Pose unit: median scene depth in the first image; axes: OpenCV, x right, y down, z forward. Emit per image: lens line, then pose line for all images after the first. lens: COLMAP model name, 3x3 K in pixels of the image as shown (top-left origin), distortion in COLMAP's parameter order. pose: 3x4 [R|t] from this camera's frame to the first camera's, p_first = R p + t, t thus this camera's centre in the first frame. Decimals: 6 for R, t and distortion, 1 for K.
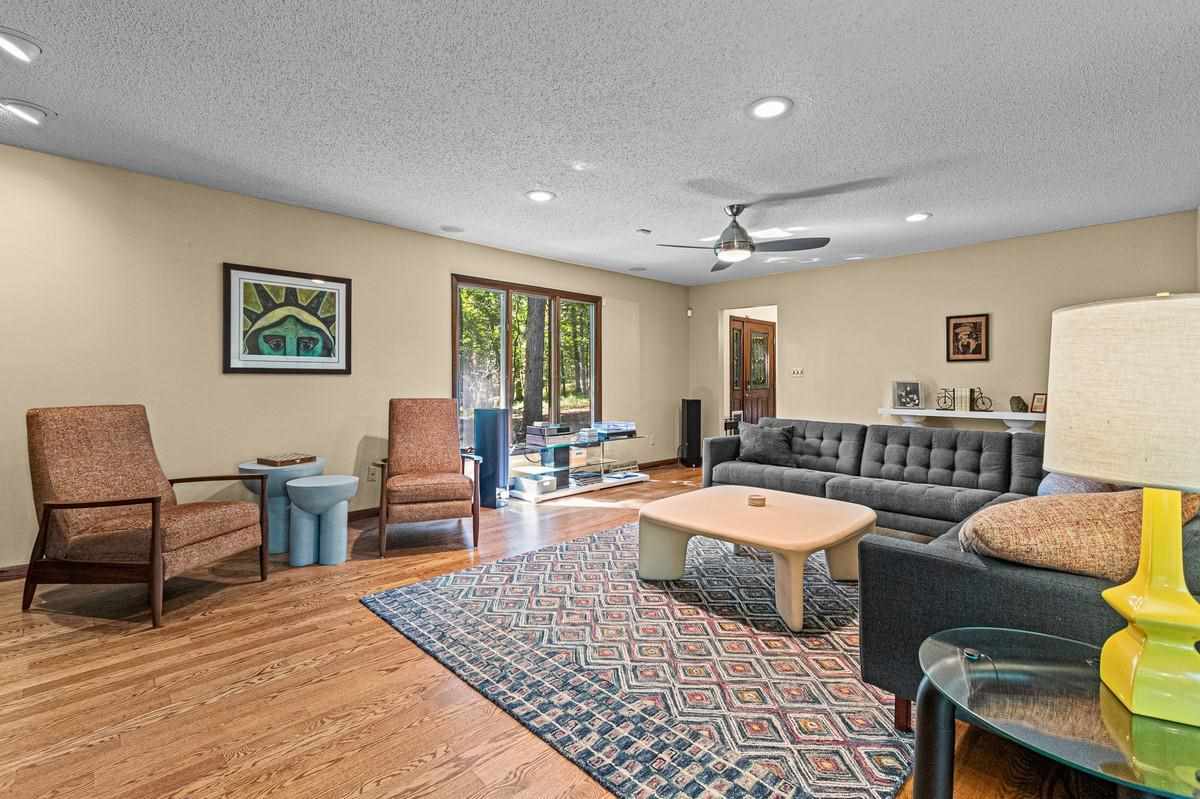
lens RADIAL K [[535.3, 0, 594.5], [0, 535.3, 381.6], [0, 0, 1]] dist [-0.001241, -0.000756]
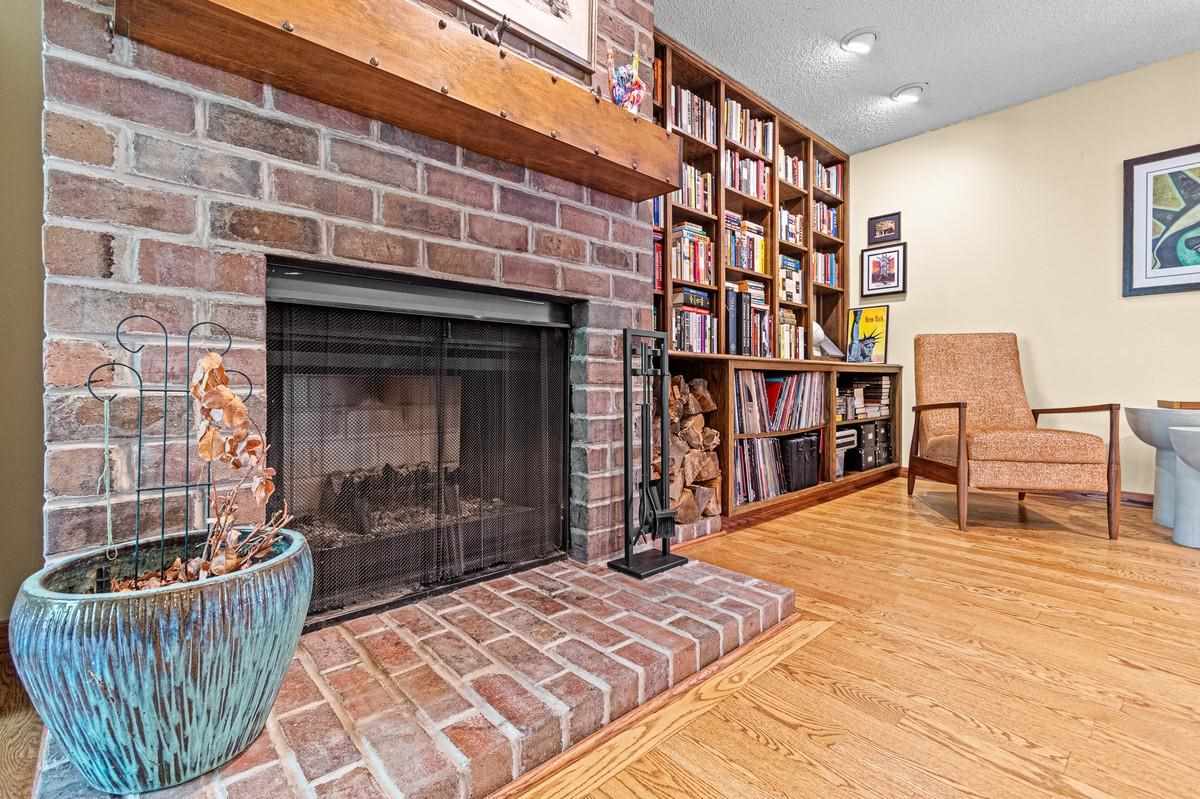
lens RADIAL K [[535.3, 0, 594.5], [0, 535.3, 381.6], [0, 0, 1]] dist [-0.001241, -0.000756]
pose [[-0.036321, 0.001012, -0.999340, 0.157139], [-0.012599, 0.999920, 0.001471, 0.128068], [0.999261, 0.012644, -0.036305, 0.233315]]
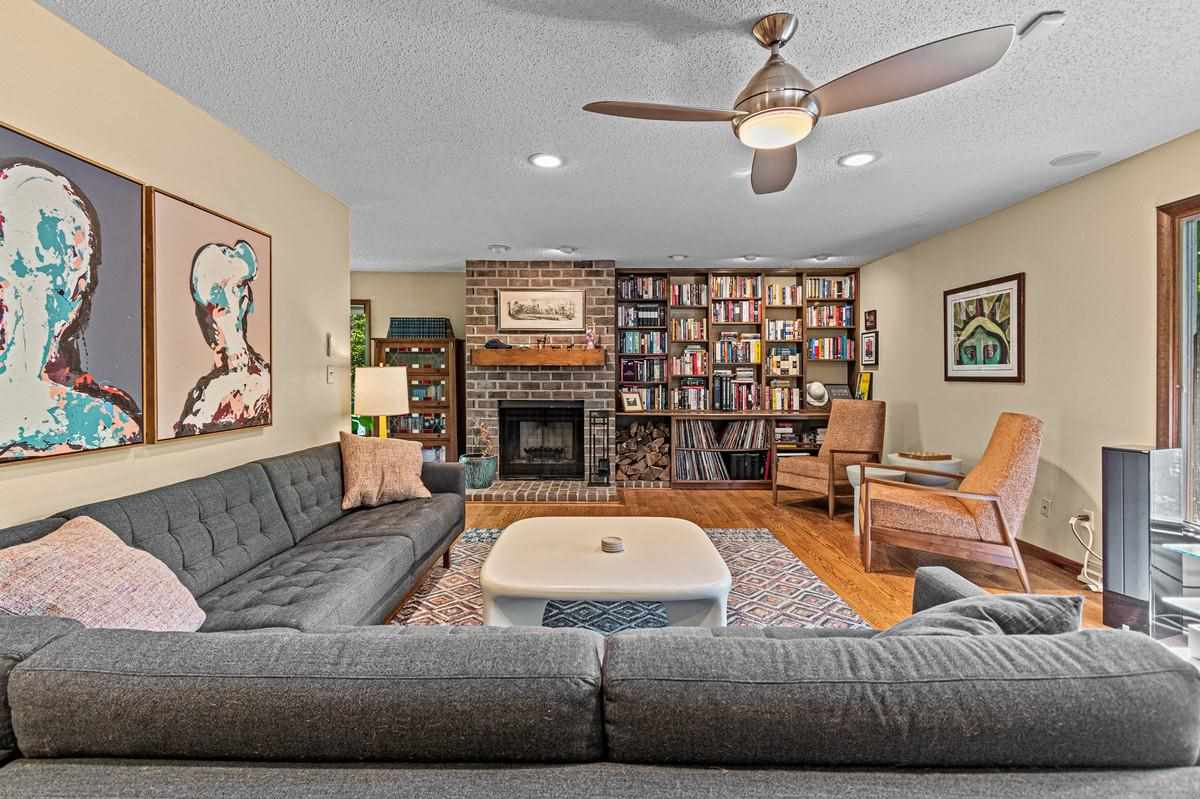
lens RADIAL K [[535.3, 0, 594.5], [0, 535.3, 381.6], [0, 0, 1]] dist [-0.001241, -0.000756]
pose [[-0.700980, 0.006250, -0.713154, 0.771227], [-0.010015, 0.999777, 0.018606, -0.029714], [0.713111, 0.020185, -0.700761, 1.331358]]
